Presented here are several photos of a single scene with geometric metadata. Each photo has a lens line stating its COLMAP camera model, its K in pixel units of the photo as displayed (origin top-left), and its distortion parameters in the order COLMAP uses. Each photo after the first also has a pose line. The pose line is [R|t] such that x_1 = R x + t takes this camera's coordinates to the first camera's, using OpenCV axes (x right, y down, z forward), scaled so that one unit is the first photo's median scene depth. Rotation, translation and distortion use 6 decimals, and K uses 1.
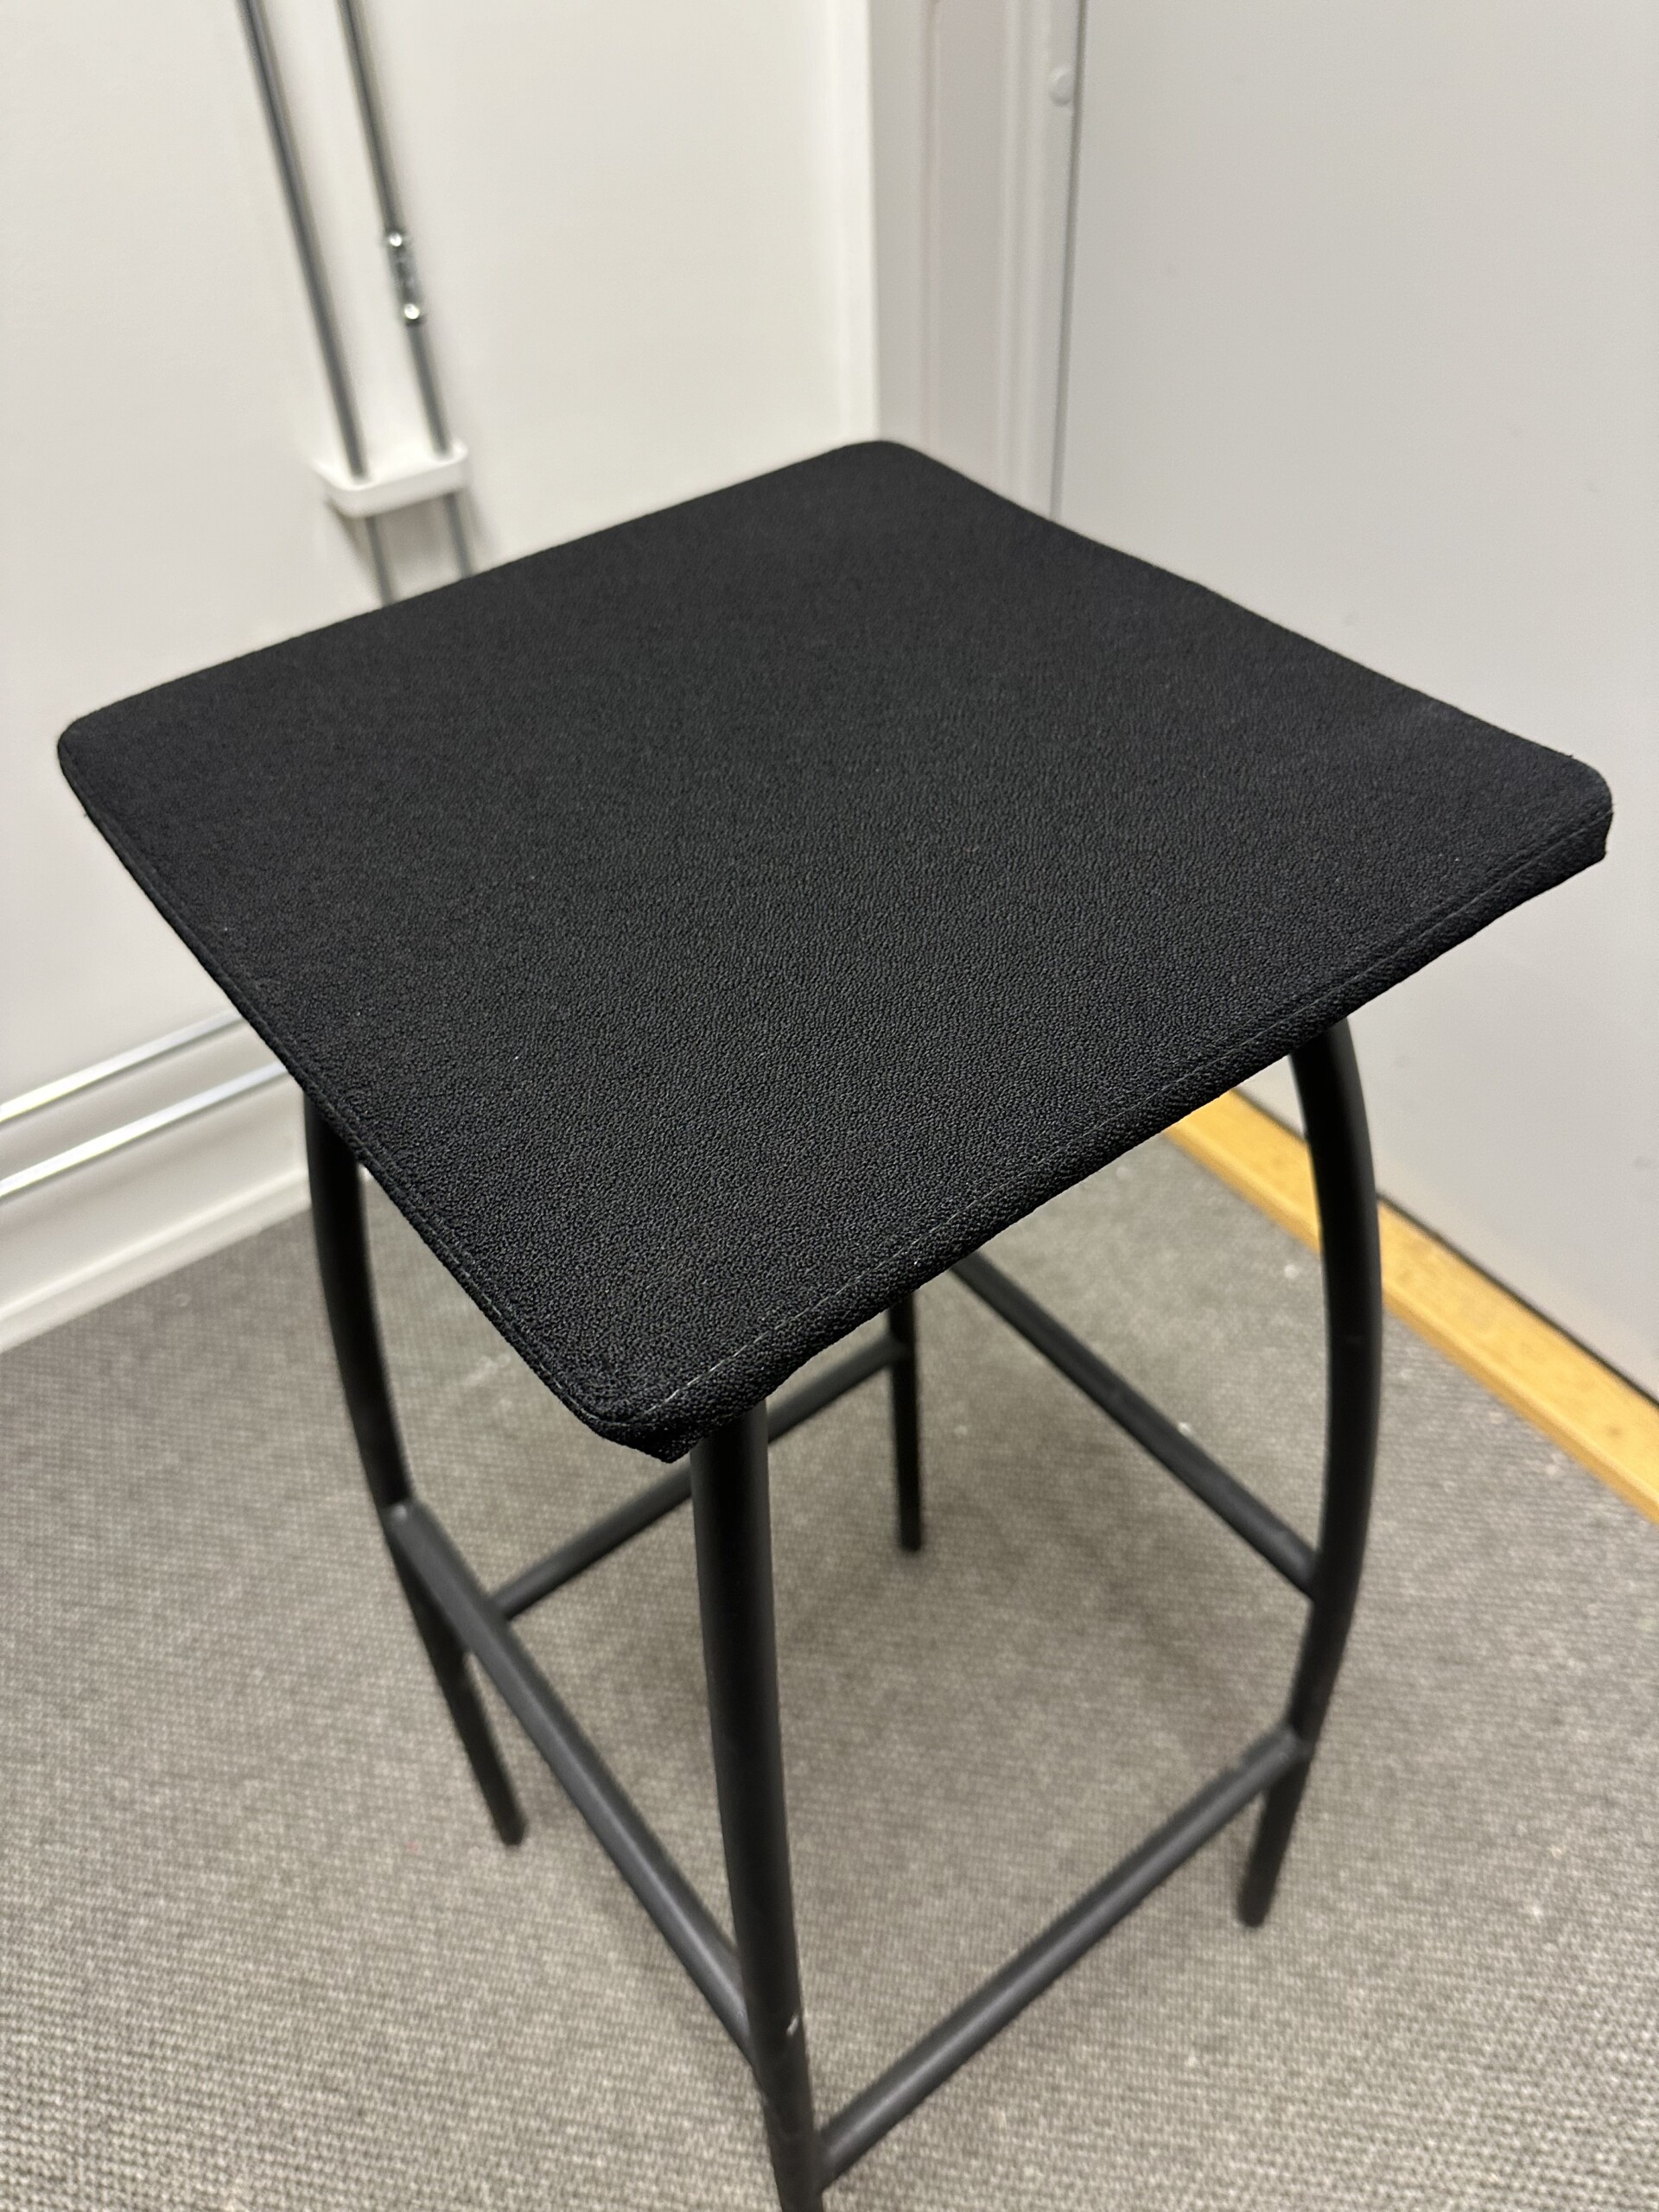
lens RADIAL K [[1585.3, 0, 831.5], [0, 1585.3, 1160.9], [0, 0, 1]] dist [-0.040148, 0.021410]
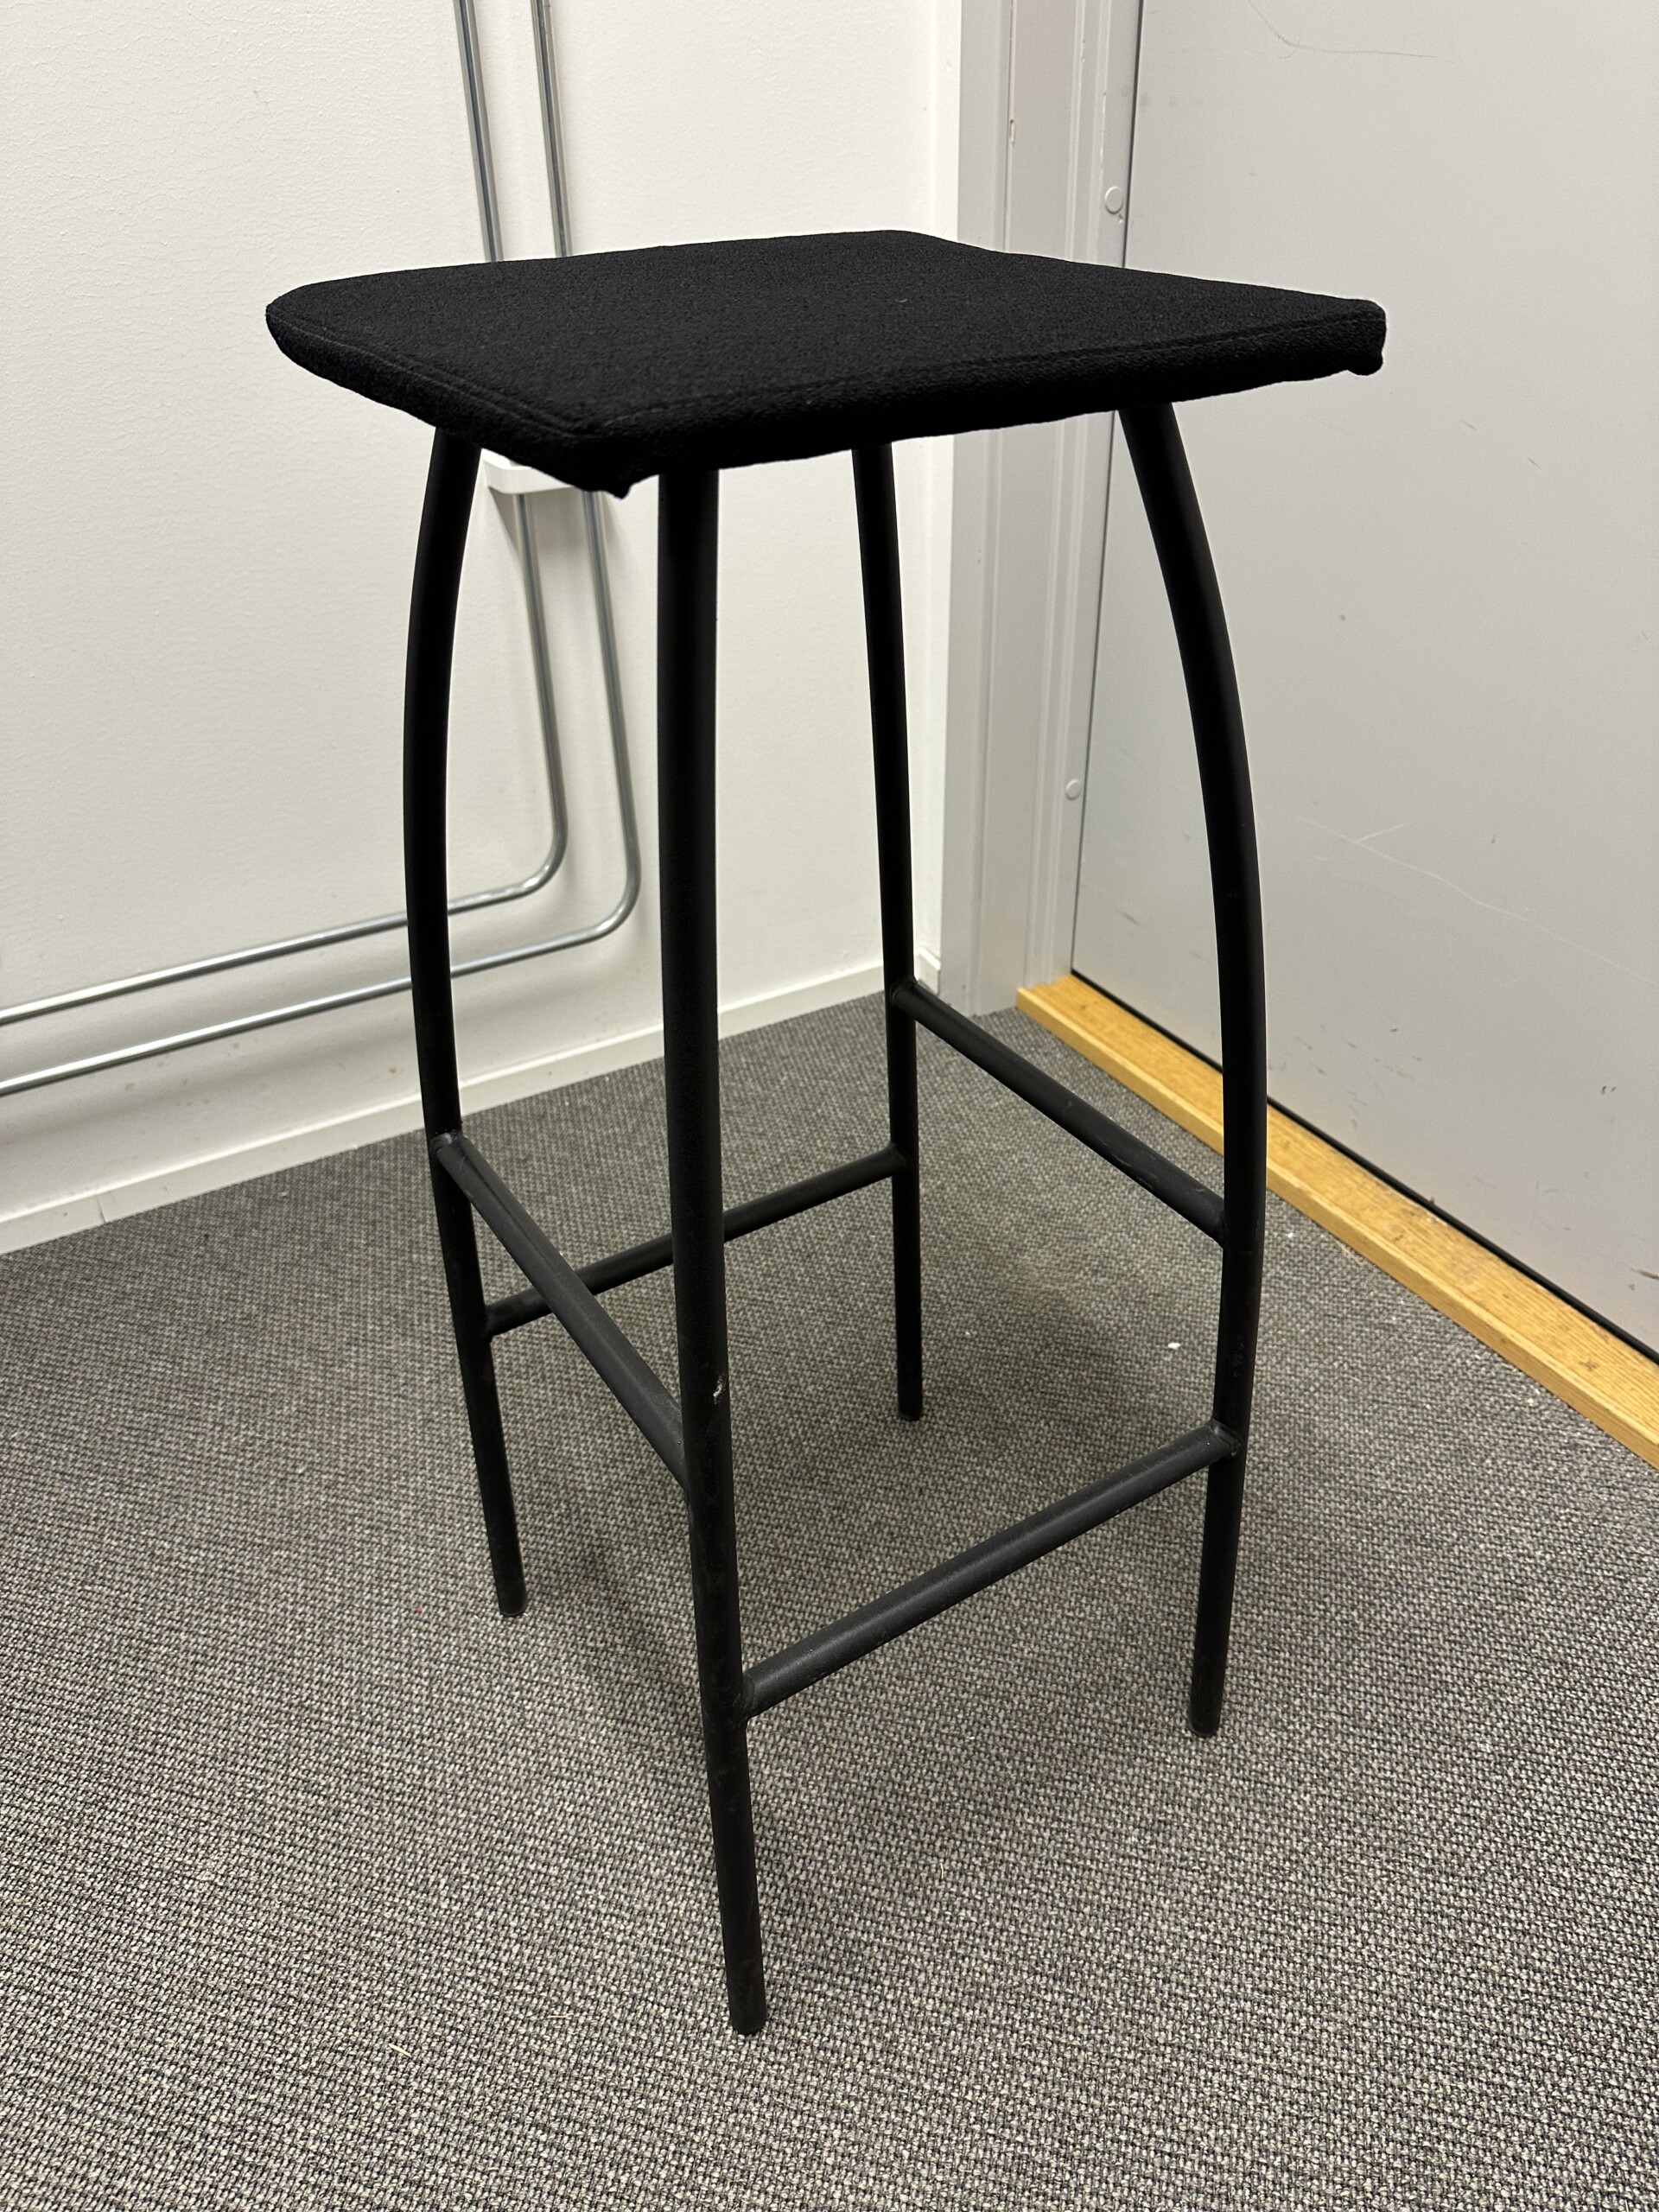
lens RADIAL K [[1551.3, 0, 831.2], [0, 1551.3, 1162.4], [0, 0, 1]] dist [-0.007875, -0.001437]
pose [[0.995240, 0.068127, -0.069683, 0.070018], [-0.079126, 0.982308, -0.169734, 0.309612], [0.056887, 0.174440, 0.983023, -0.080795]]
